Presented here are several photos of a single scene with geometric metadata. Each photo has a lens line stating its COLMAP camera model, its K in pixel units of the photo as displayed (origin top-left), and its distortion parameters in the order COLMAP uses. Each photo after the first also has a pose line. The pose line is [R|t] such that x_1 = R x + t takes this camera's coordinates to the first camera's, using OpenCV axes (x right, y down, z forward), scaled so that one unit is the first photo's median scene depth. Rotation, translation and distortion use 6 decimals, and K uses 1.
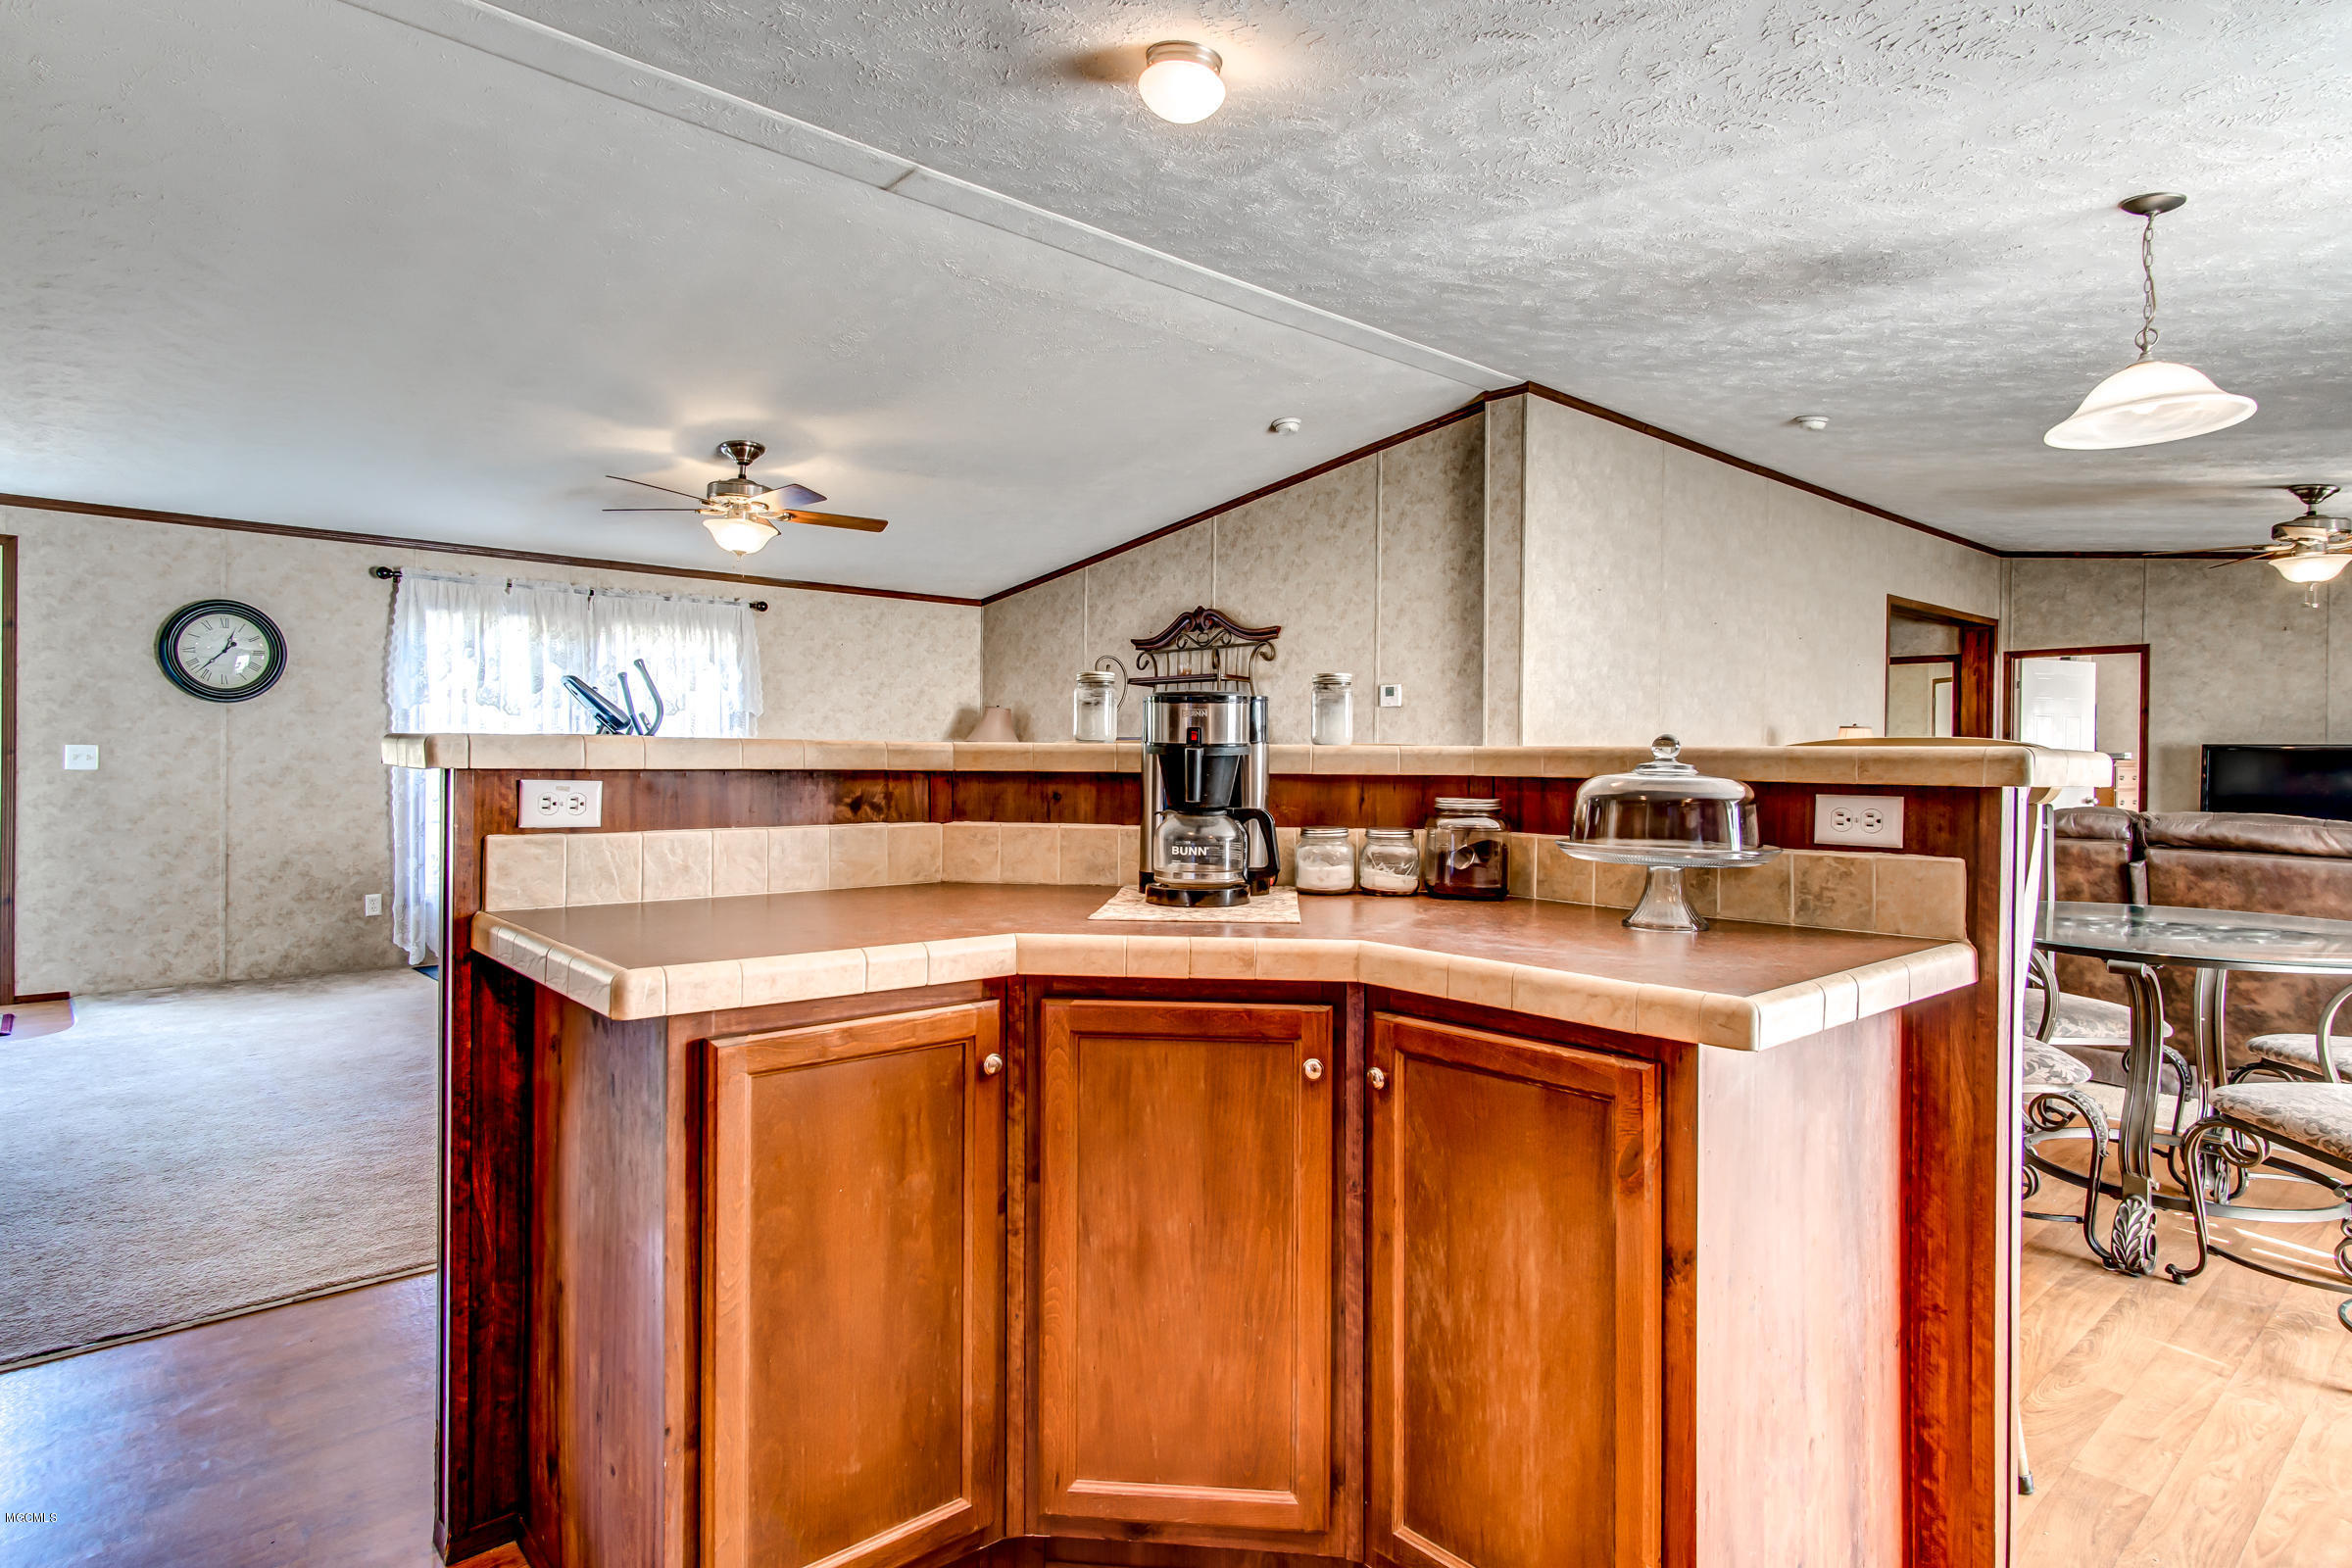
lens RADIAL K [[1260.7, 0, 1167.7], [0, 1260.7, 763.6], [0, 0, 1]] dist [0.005172, 0.001001]
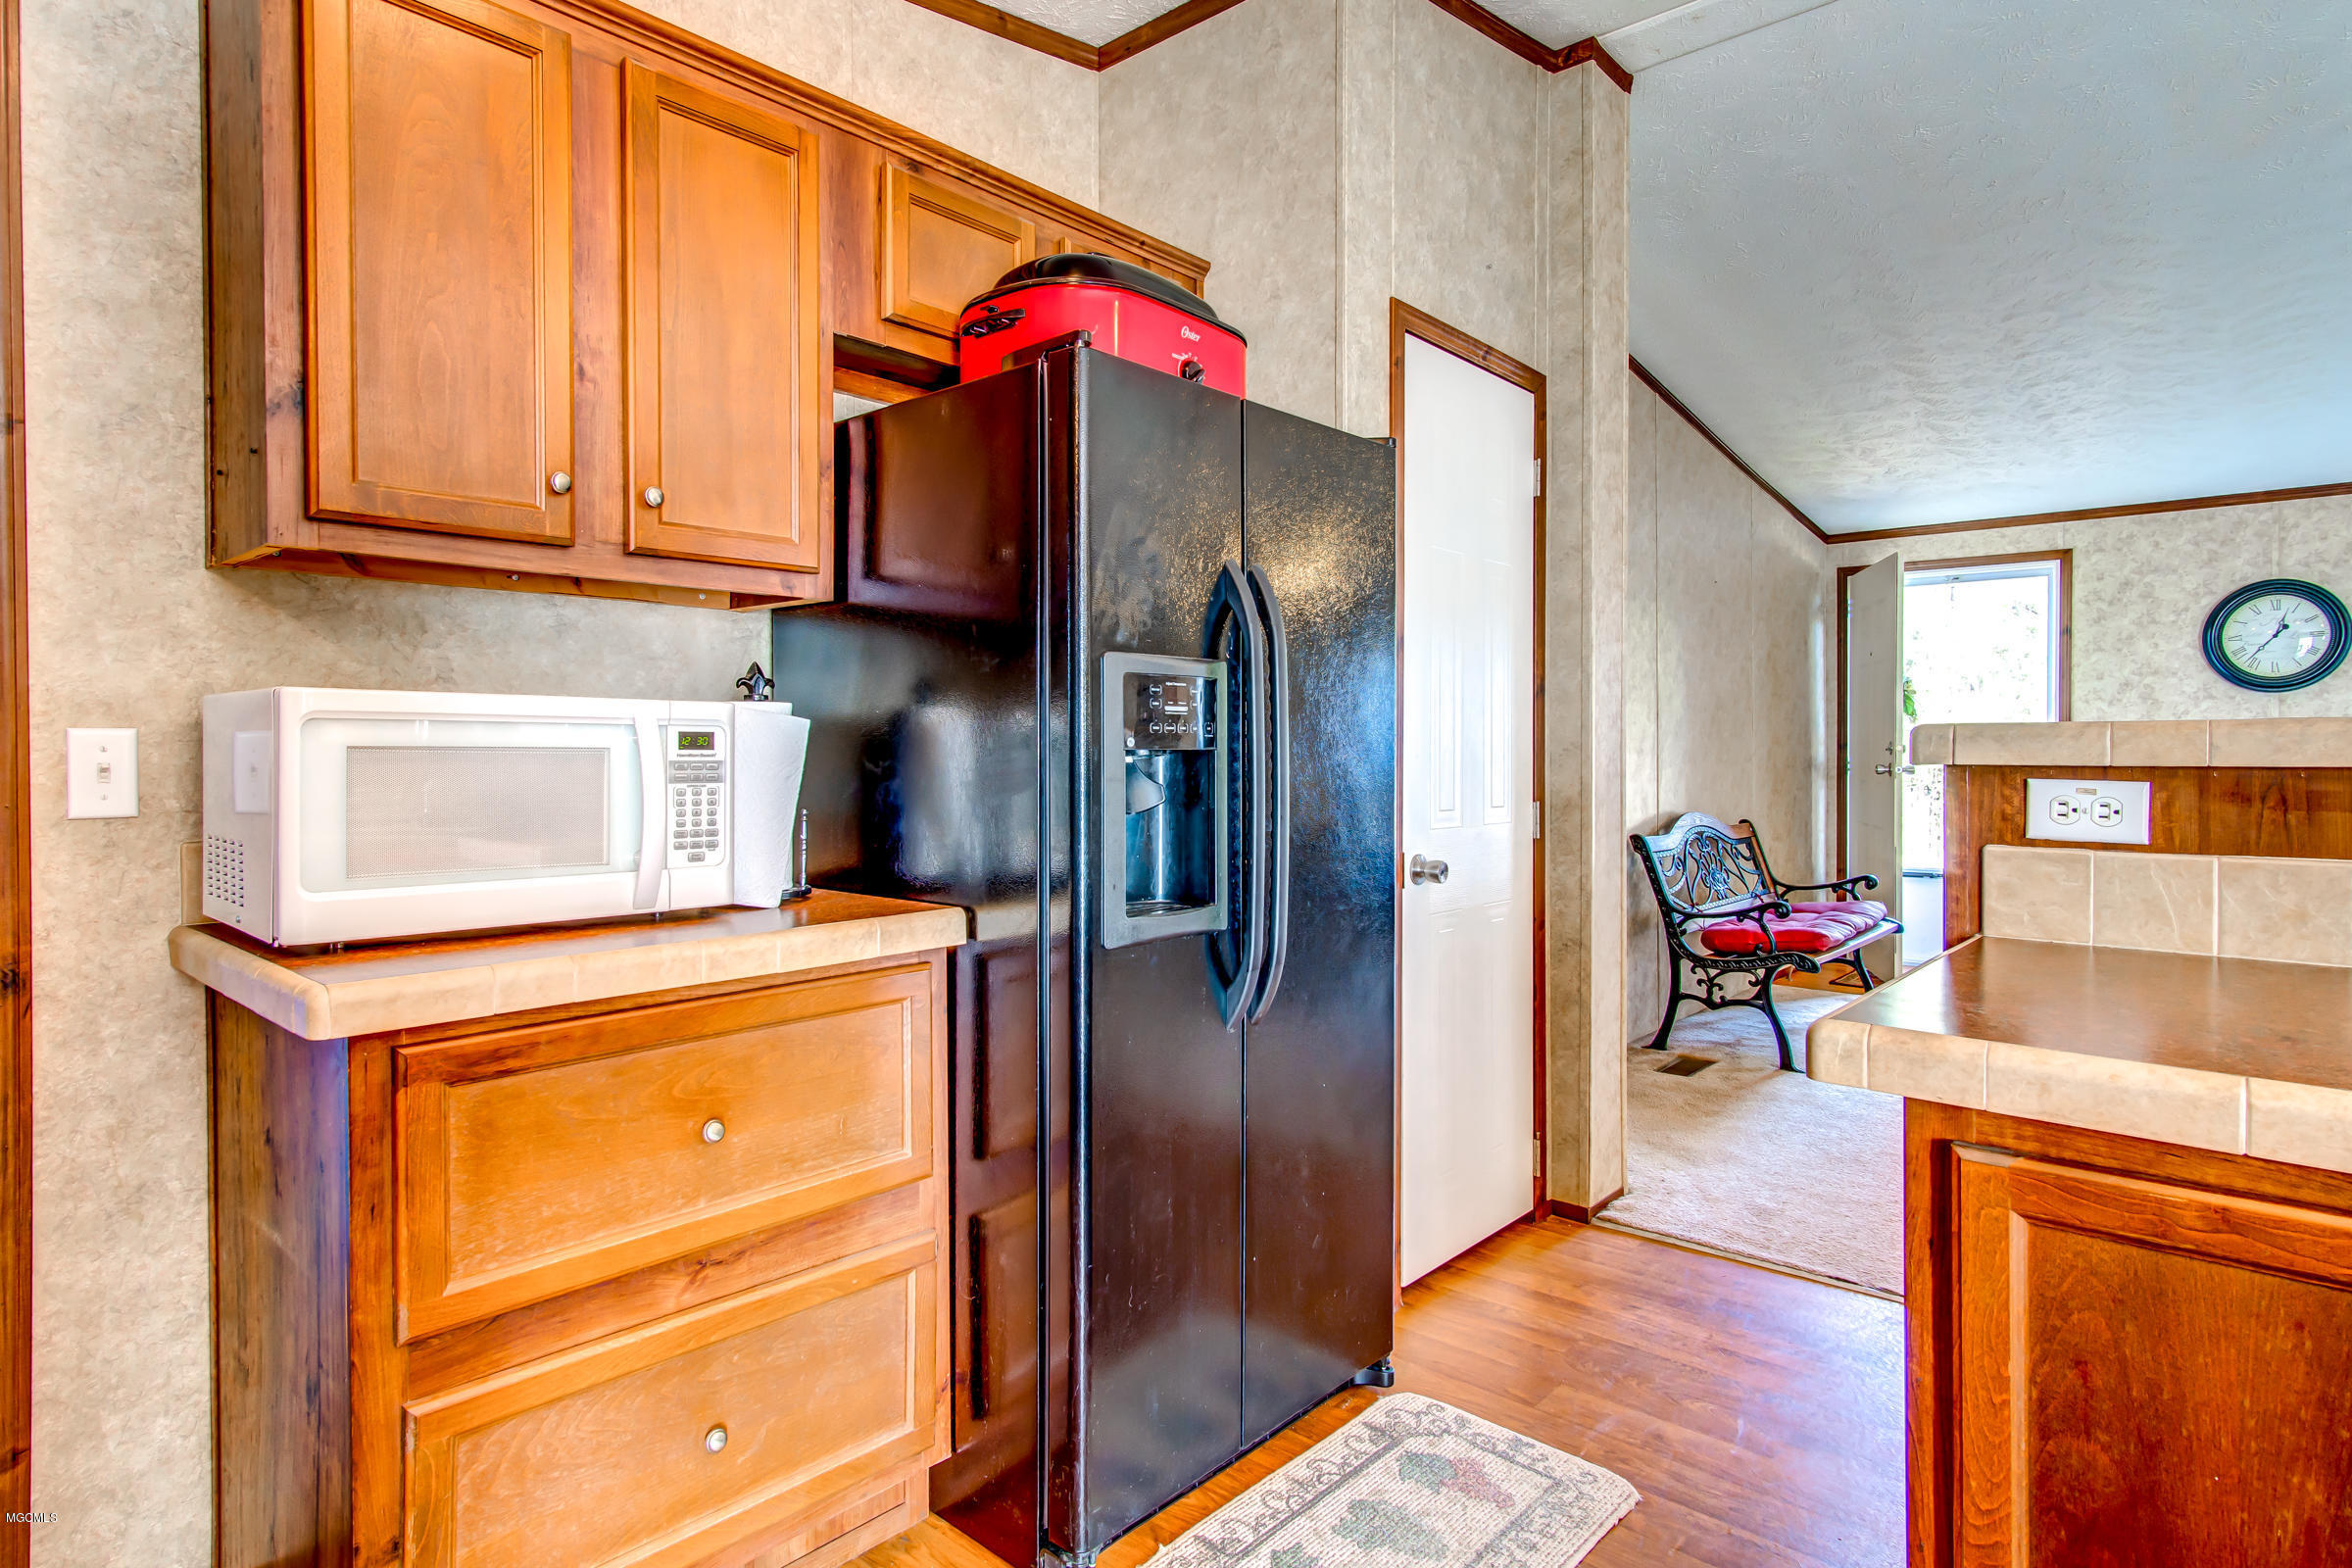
lens RADIAL K [[1260.7, 0, 1167.7], [0, 1260.7, 763.6], [0, 0, 1]] dist [0.005172, 0.001001]
pose [[0.126858, 0.000538, -0.991921, 0.204329], [0.002515, 0.999996, 0.000864, 0.000982], [0.991918, -0.002604, 0.126856, 0.331622]]
